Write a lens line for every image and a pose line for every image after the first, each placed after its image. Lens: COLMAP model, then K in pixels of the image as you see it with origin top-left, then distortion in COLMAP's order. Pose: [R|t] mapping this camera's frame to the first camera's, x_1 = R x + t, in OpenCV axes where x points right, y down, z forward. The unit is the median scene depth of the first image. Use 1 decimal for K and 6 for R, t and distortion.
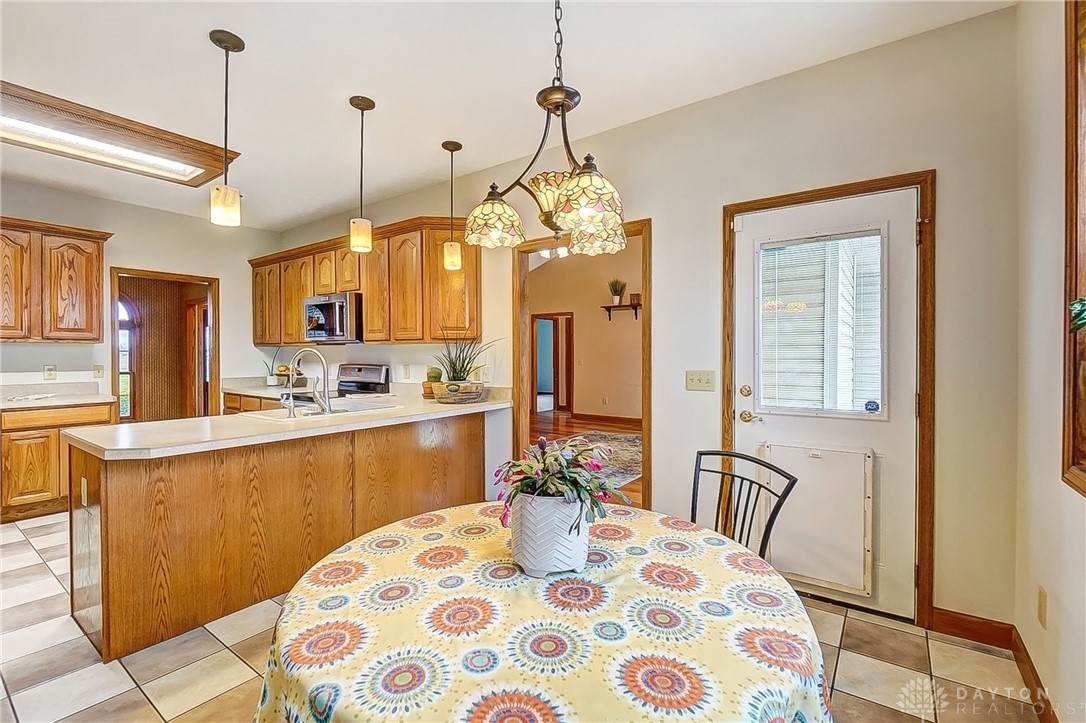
lens RADIAL K [[486.6, 0, 543.2], [0, 486.6, 359.0], [0, 0, 1]] dist [-0.001067, -0.001042]
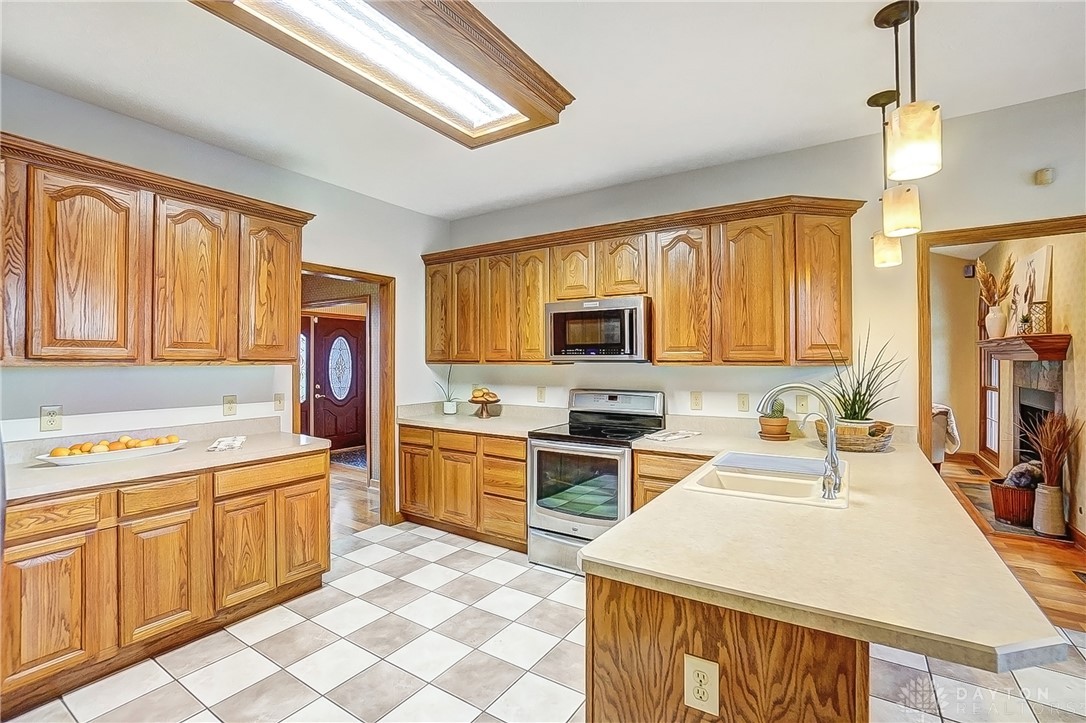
lens RADIAL K [[486.7, 0, 544.7], [0, 486.7, 358.4], [0, 0, 1]] dist [-0.069788, 0.024879]
pose [[0.998238, -0.000659, 0.059340, -0.646933], [0.001435, 0.999914, -0.013037, -0.035671], [-0.059326, 0.013099, 0.998153, 0.294562]]
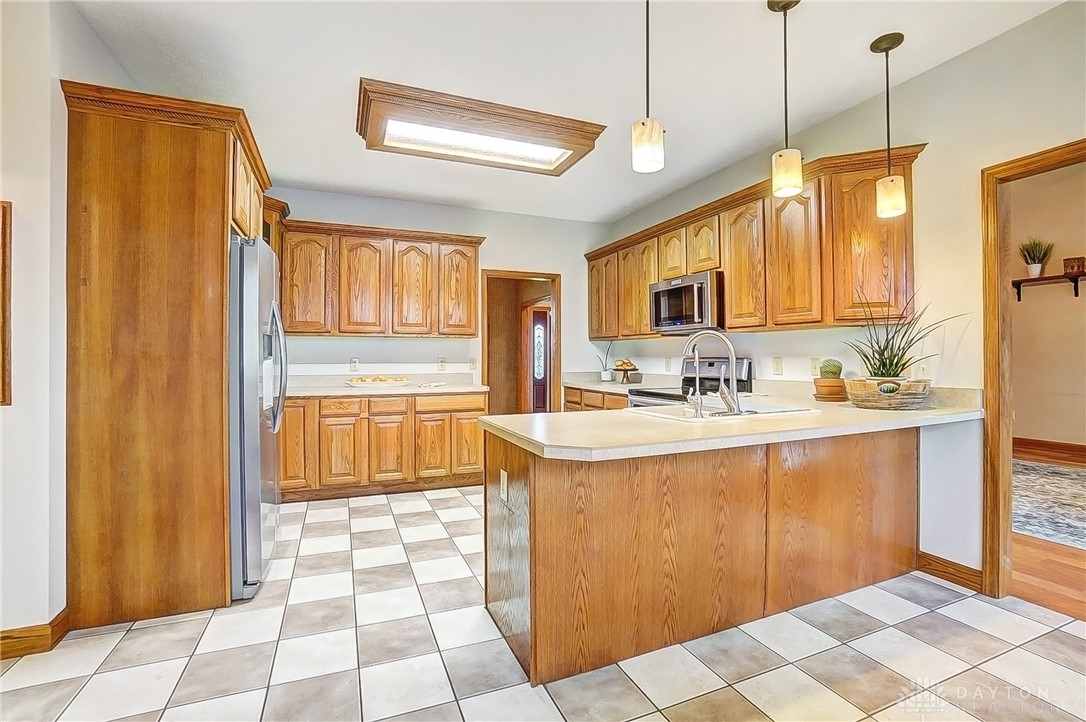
lens RADIAL K [[493.2, 0, 542.8], [0, 493.2, 357.3], [0, 0, 1]] dist [-0.056322, 0.018925]
pose [[0.856206, -0.000911, -0.516633, -0.227294], [-0.002861, 0.999975, -0.006505, 0.020617], [0.516626, 0.007048, 0.856182, 0.135904]]
